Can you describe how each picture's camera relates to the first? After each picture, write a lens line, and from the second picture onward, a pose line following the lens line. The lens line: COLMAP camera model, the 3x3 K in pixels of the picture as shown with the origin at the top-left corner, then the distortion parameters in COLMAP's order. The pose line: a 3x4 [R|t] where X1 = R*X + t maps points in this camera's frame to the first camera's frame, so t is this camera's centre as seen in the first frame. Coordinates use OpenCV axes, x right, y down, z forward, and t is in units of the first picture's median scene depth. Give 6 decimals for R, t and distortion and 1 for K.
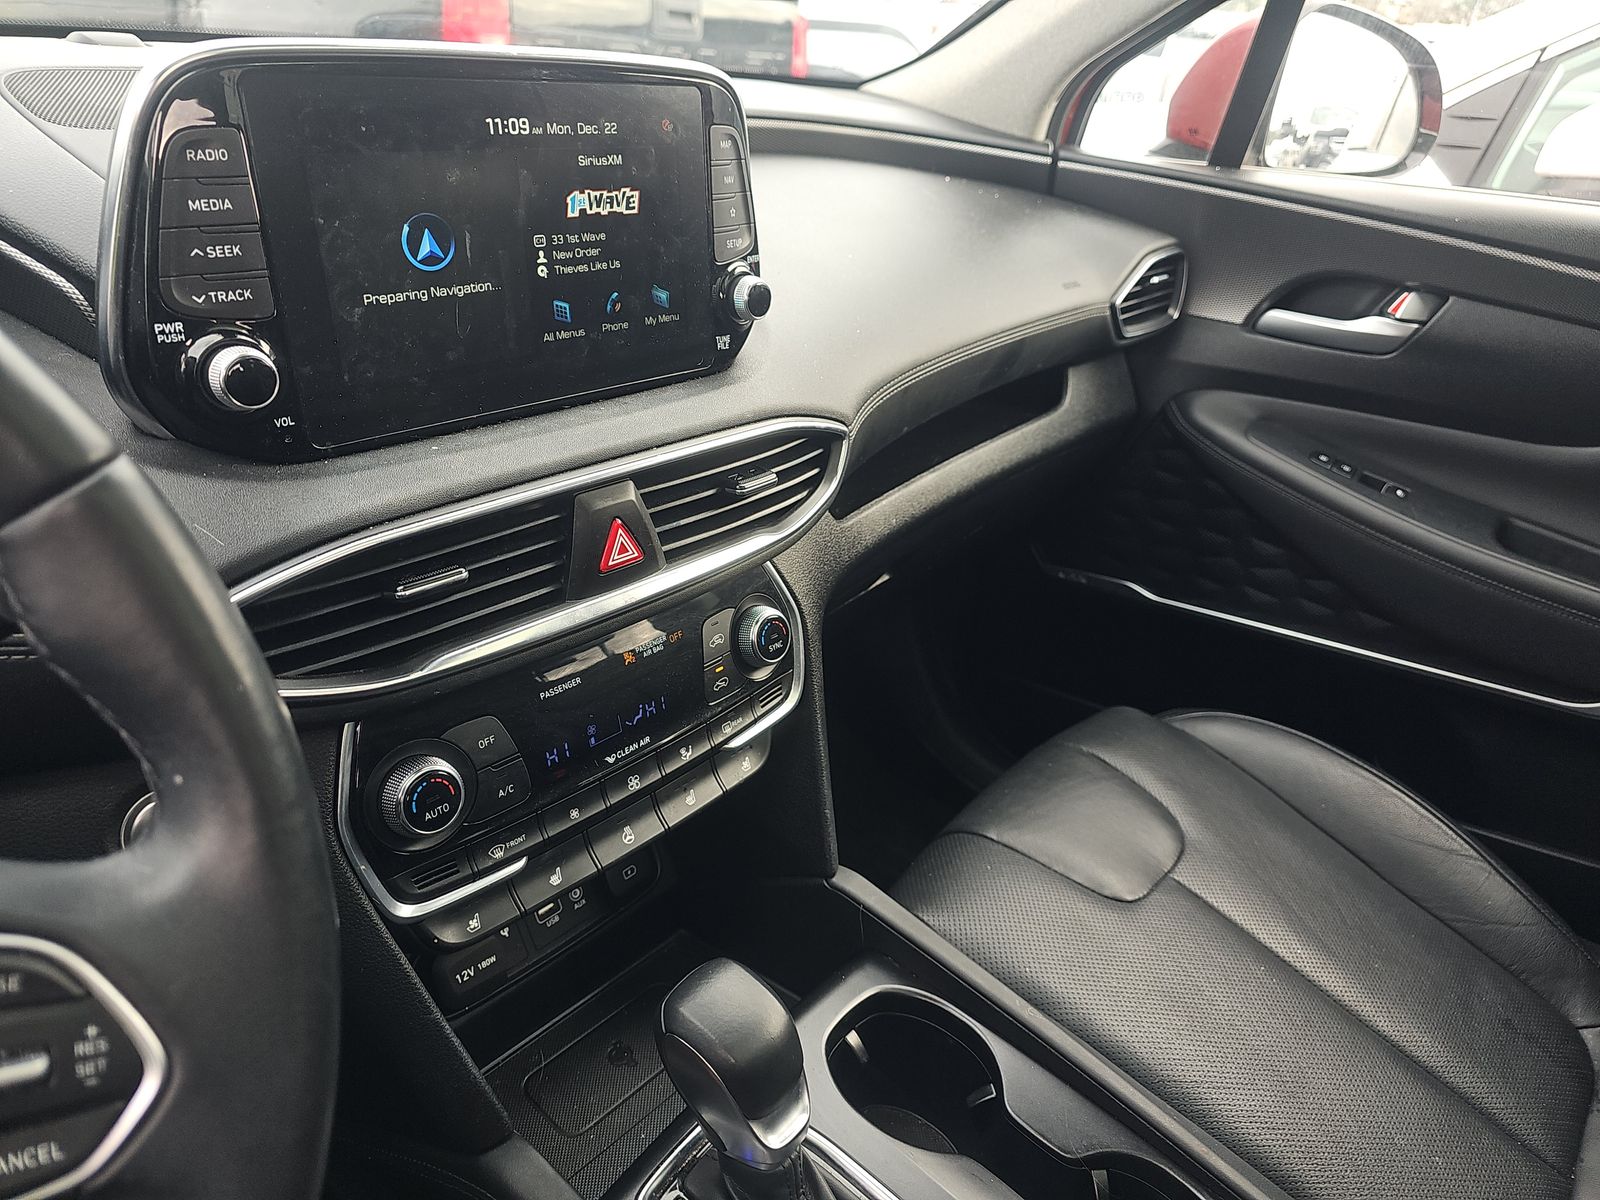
lens RADIAL K [[1077.4, 0, 809.6], [0, 1077.4, 601.0], [0, 0, 1]] dist [0.009939, -0.020735]
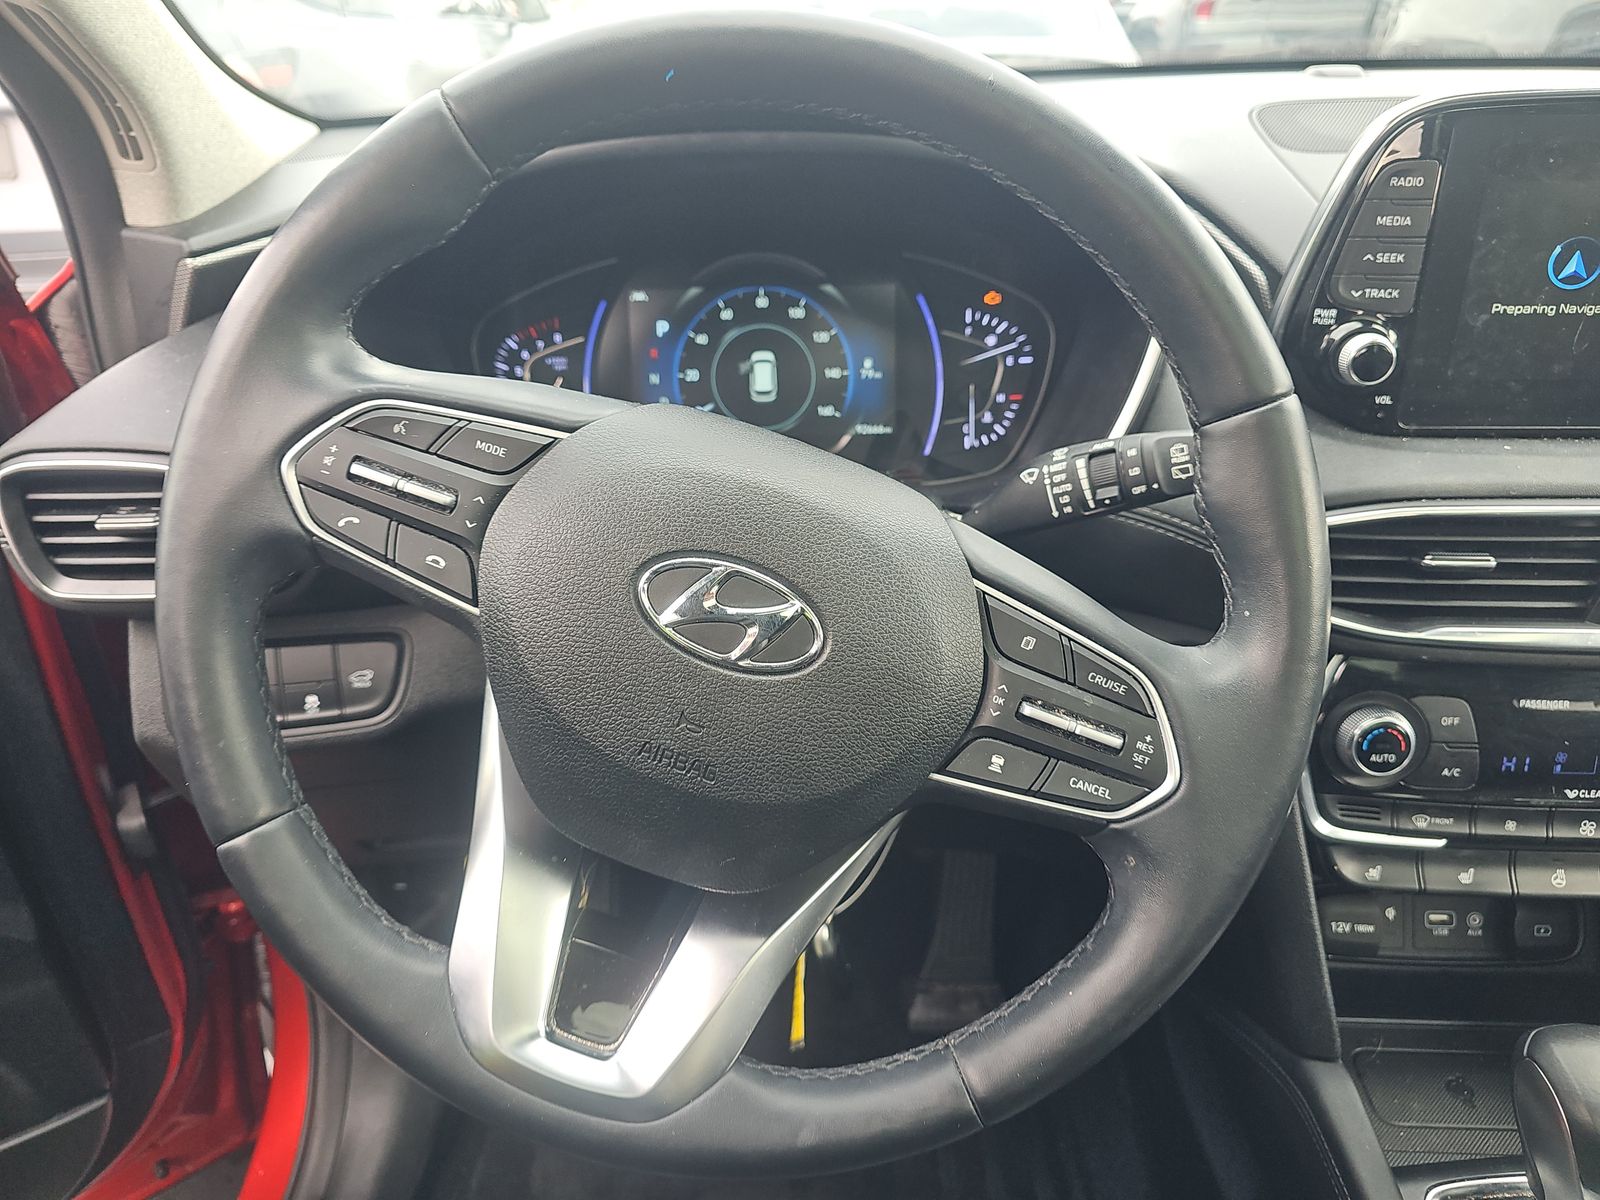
lens RADIAL K [[1077.4, 0, 809.6], [0, 1077.4, 601.0], [0, 0, 1]] dist [0.009939, -0.020735]
pose [[0.612840, 0.304314, -0.729260, 0.068338], [-0.302781, 0.942869, 0.139006, 0.072166], [0.729898, 0.135617, 0.669968, -0.246020]]
